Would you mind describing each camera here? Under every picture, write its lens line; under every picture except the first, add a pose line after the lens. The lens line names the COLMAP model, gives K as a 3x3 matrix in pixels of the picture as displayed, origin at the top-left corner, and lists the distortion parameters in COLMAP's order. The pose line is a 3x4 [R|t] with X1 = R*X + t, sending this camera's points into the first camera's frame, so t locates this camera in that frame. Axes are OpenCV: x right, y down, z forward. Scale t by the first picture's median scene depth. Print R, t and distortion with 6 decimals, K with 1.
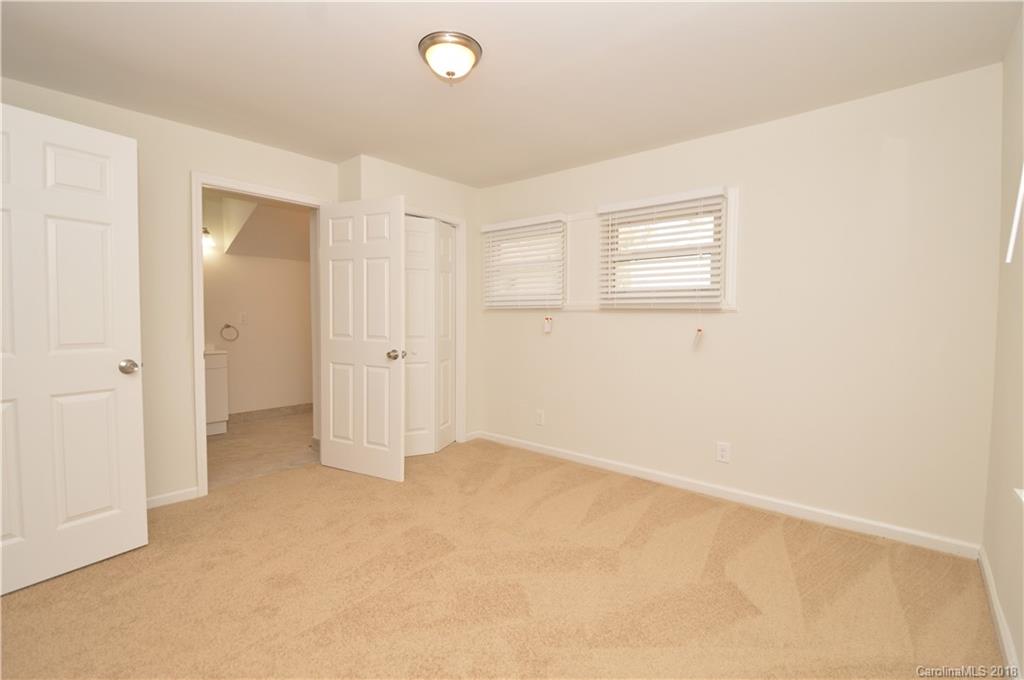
lens RADIAL K [[451.1, 0, 518.6], [0, 451.1, 340.4], [0, 0, 1]] dist [0.009943, -0.022165]
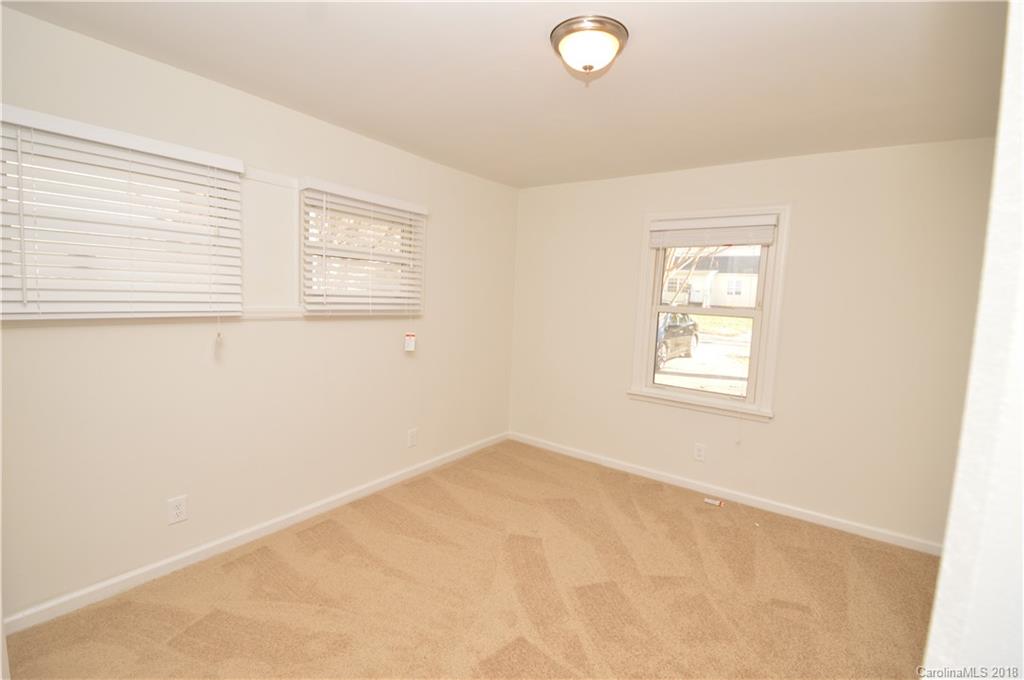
lens RADIAL K [[451.1, 0, 518.6], [0, 451.1, 340.4], [0, 0, 1]] dist [0.009943, -0.022165]
pose [[-0.086815, -0.111363, 0.989981, -0.639636], [0.010236, 0.993580, 0.112666, -0.118964], [-0.996172, 0.019915, -0.085118, 0.760969]]
